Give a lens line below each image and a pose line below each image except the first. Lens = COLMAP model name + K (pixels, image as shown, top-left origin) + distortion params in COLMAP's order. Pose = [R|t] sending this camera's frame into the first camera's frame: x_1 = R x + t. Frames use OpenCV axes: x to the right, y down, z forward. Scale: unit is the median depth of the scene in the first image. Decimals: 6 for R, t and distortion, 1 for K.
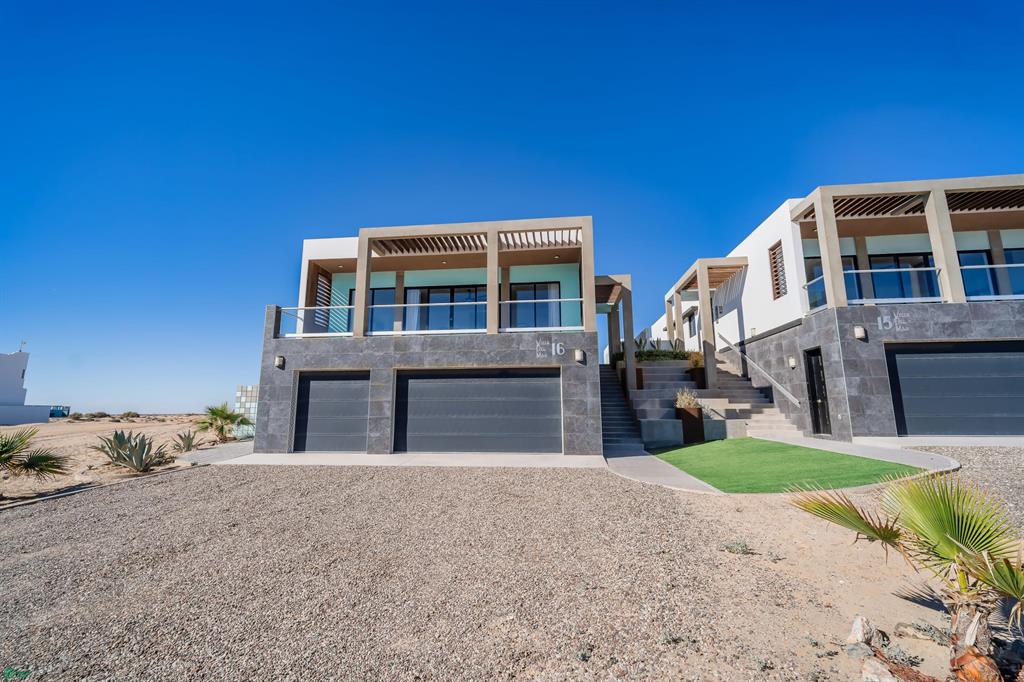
lens RADIAL K [[420.3, 0, 507.9], [0, 420.3, 339.1], [0, 0, 1]] dist [0.001527, -0.000250]
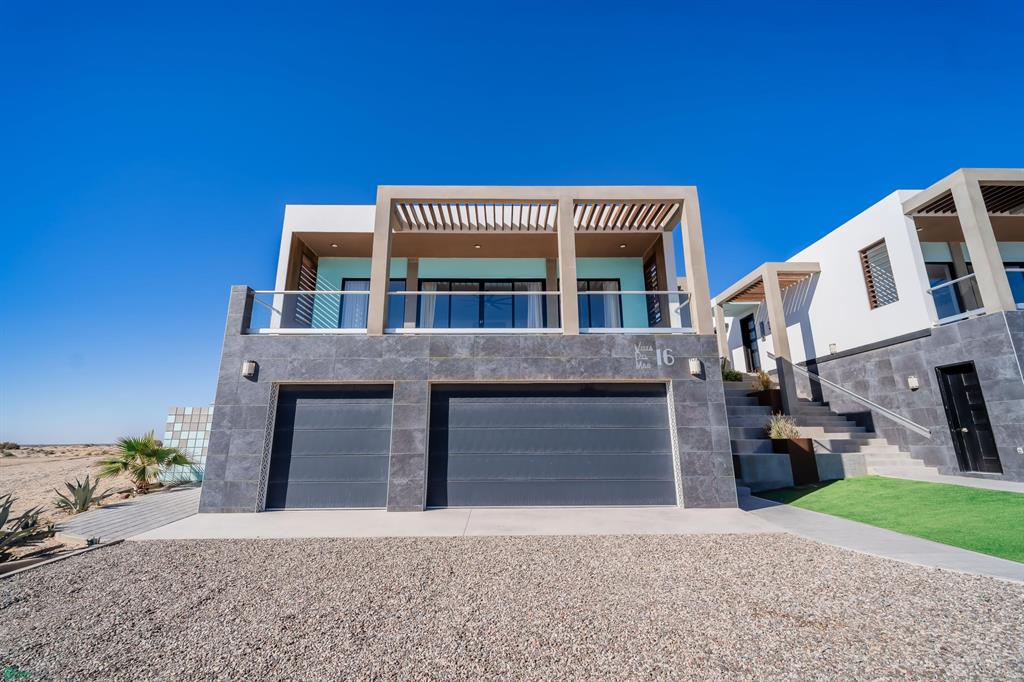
lens RADIAL K [[420.3, 0, 507.9], [0, 420.3, 339.1], [0, 0, 1]] dist [0.001527, -0.000250]
pose [[0.991641, 0.027896, 0.125974, -0.223635], [-0.019699, 0.997635, -0.065853, 0.041841], [-0.127513, 0.062821, 0.989845, 0.289690]]
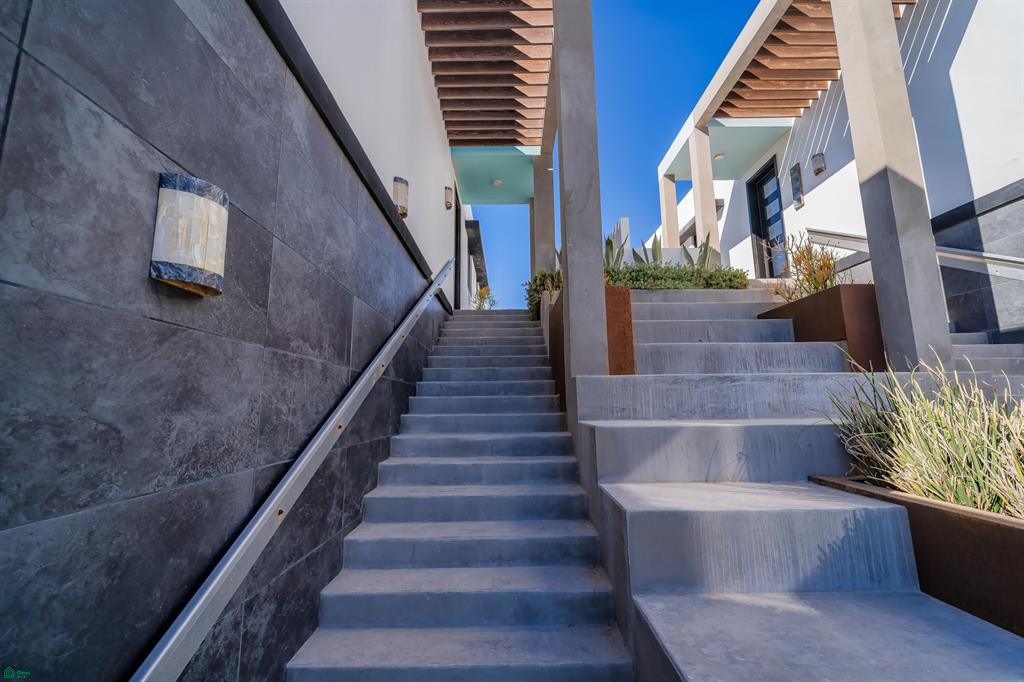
lens RADIAL K [[420.3, 0, 507.9], [0, 420.3, 339.1], [0, 0, 1]] dist [0.001527, -0.000250]
pose [[0.993029, 0.009101, 0.117516, 0.281764], [-0.010602, 0.999870, 0.012153, 0.123270], [-0.117390, -0.013315, 0.992997, 0.973518]]
